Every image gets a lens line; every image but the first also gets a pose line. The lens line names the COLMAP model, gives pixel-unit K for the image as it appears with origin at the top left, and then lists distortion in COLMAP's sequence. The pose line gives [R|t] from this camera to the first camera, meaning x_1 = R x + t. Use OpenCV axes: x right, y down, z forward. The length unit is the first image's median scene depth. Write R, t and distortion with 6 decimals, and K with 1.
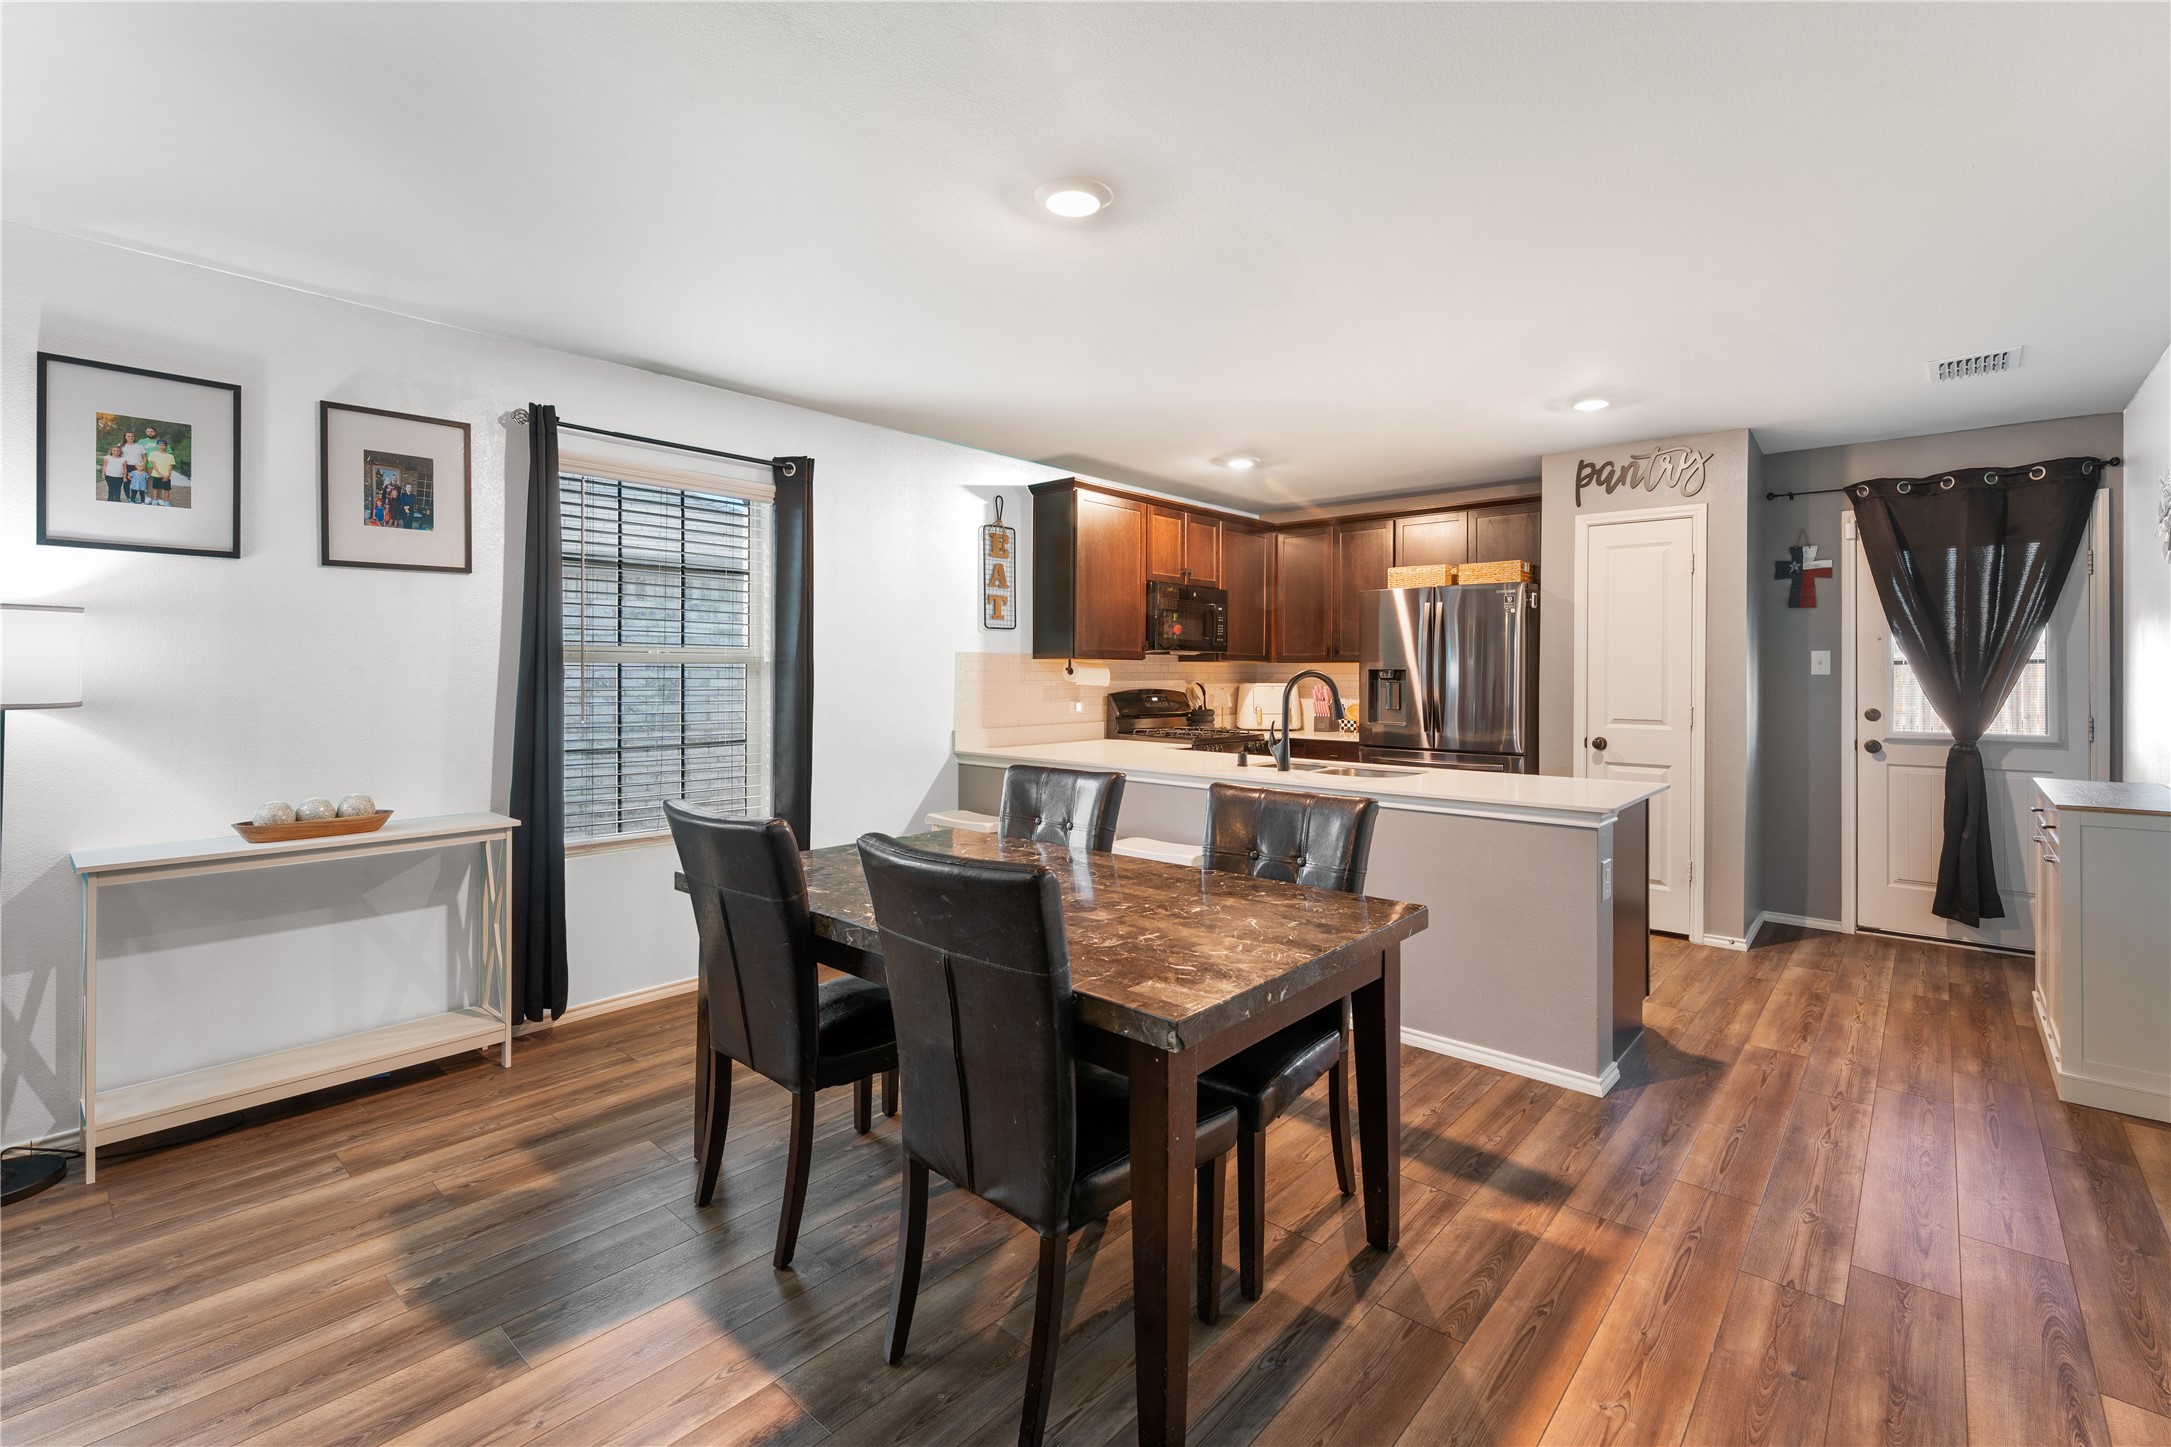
lens RADIAL K [[959.6, 0, 1084.4], [0, 959.6, 665.1], [0, 0, 1]] dist [-0.000398, 0.000010]
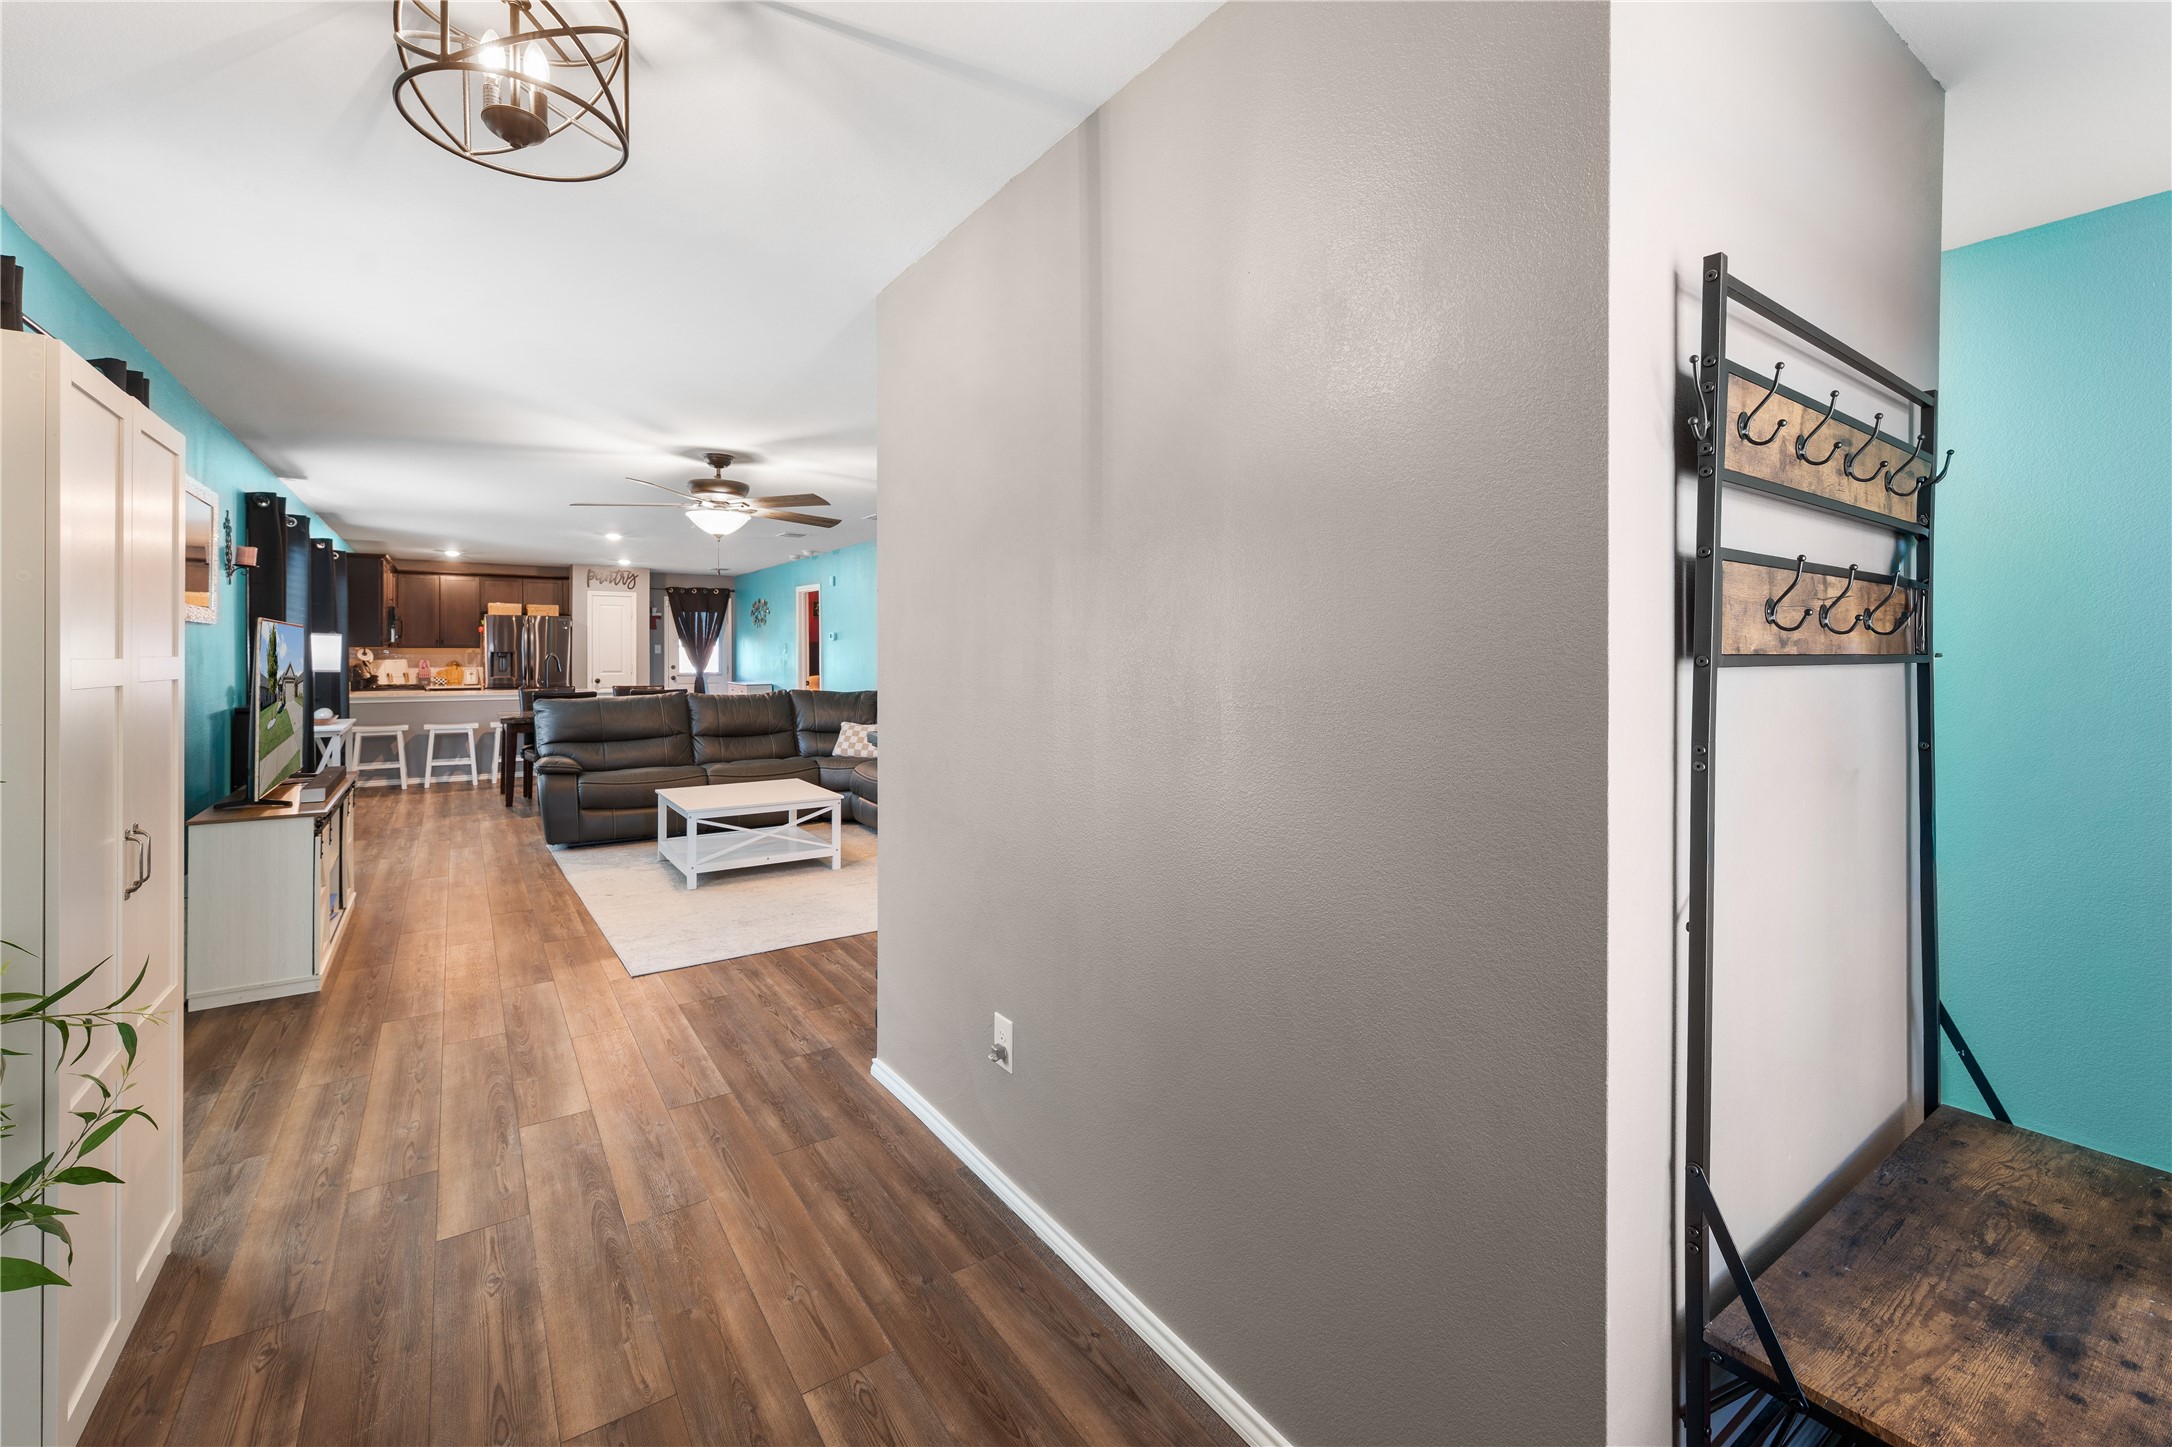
lens RADIAL K [[893.9, 0, 1087.4], [0, 893.9, 663.7], [0, 0, 1]] dist [0.000206, 0.000017]
pose [[0.230187, -0.018199, 0.972976, -1.548517], [-0.007052, 0.999768, 0.020368, -0.023155], [-0.973121, -0.011550, 0.230005, -0.859969]]
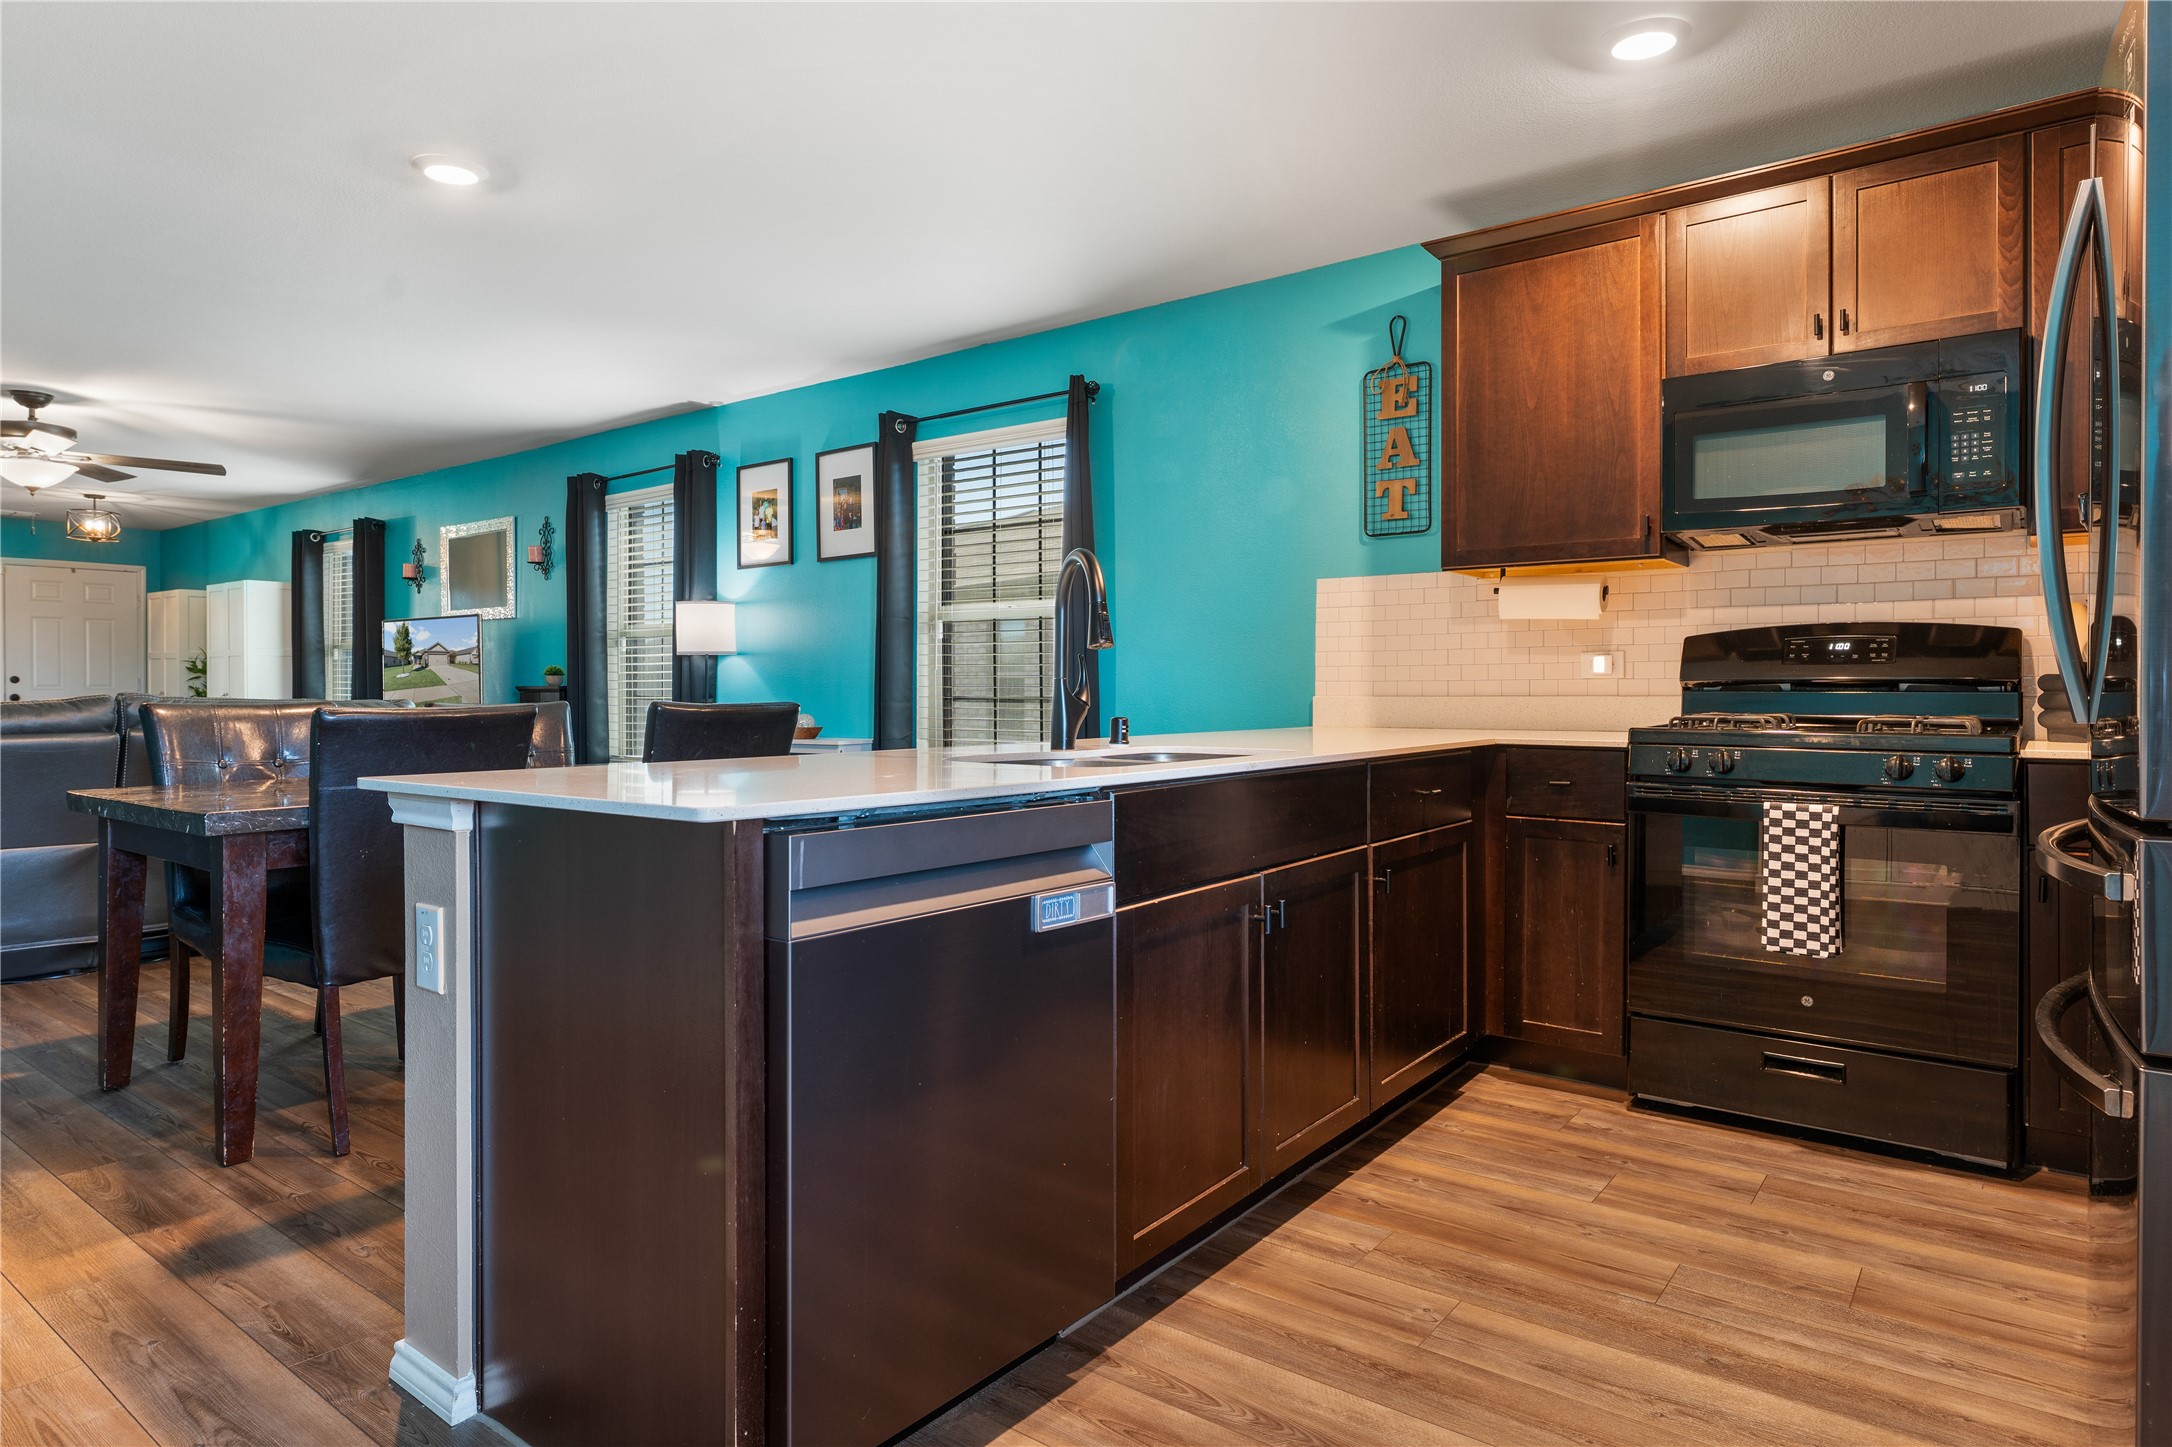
lens RADIAL K [[1228.1, 0, 1090.2], [0, 1228.1, 692.0], [0, 0, 1]] dist [0.003474, 0.001182]
pose [[0.074388, -0.001234, -0.997229, 0.731914], [0.010272, 0.999947, -0.000471, 0.065890], [0.997176, -0.010209, 0.074397, 0.806468]]
